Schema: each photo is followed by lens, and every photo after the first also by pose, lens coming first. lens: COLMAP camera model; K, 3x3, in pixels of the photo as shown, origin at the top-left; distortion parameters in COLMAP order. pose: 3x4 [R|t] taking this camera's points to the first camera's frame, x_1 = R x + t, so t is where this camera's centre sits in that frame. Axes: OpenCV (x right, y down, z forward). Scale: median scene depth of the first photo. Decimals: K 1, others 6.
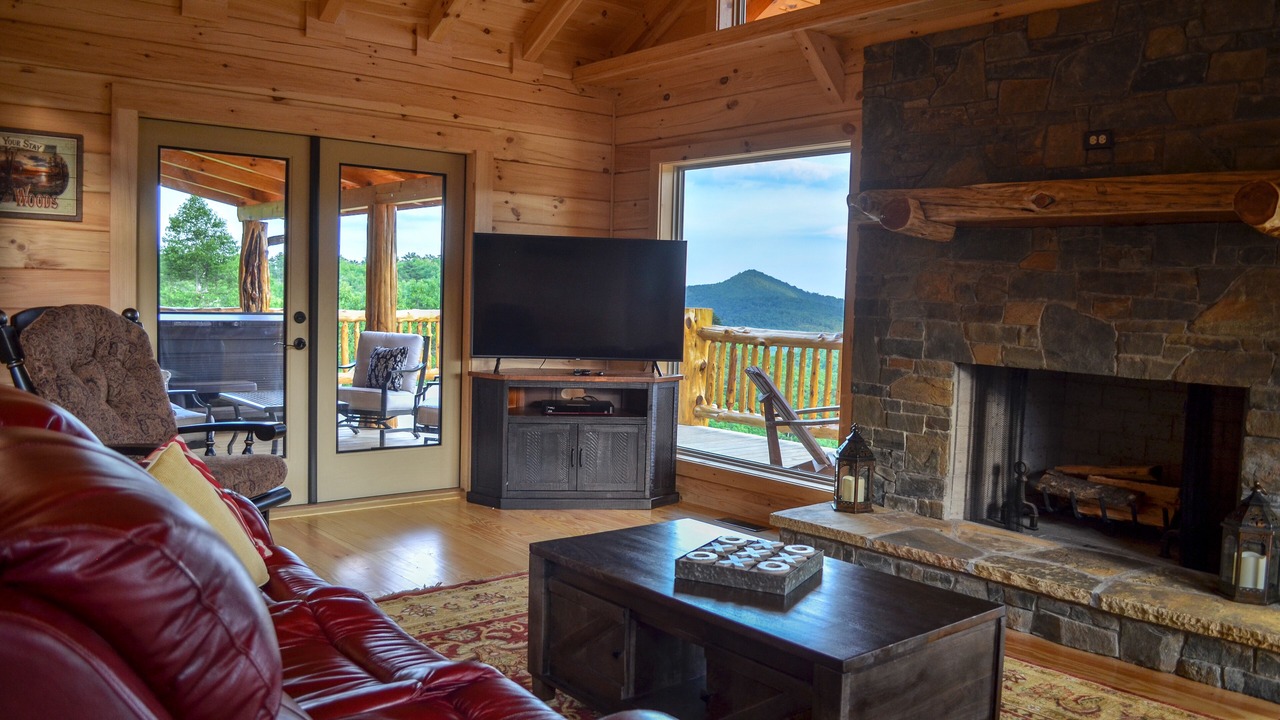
lens RADIAL K [[1007.3, 0, 642.9], [0, 1007.3, 365.2], [0, 0, 1]] dist [-0.085548, 0.010168]
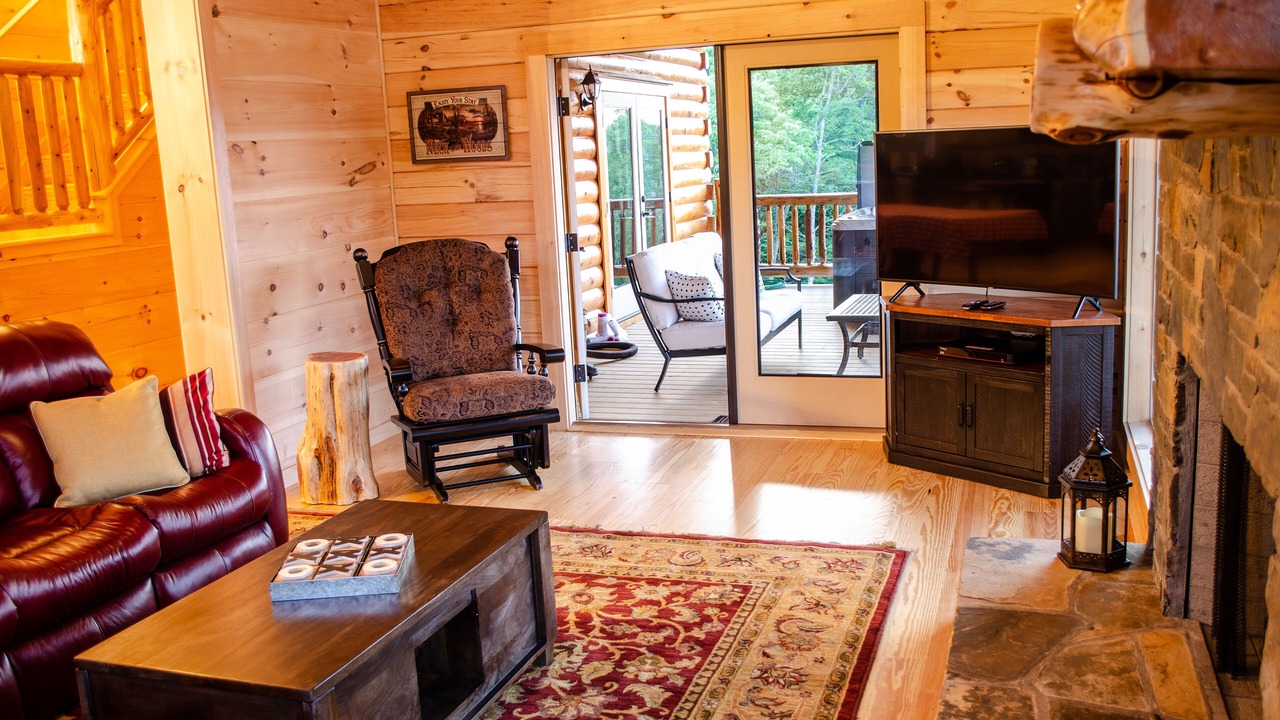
lens RADIAL K [[1141.8, 0, 642.7], [0, 1141.8, 357.4], [0, 0, 1]] dist [-0.068706, -0.002392]
pose [[0.518609, 0.101367, -0.848982, 0.711752], [0.004861, 0.992582, 0.121482, -0.079390], [0.854998, -0.067128, 0.514269, 0.433009]]
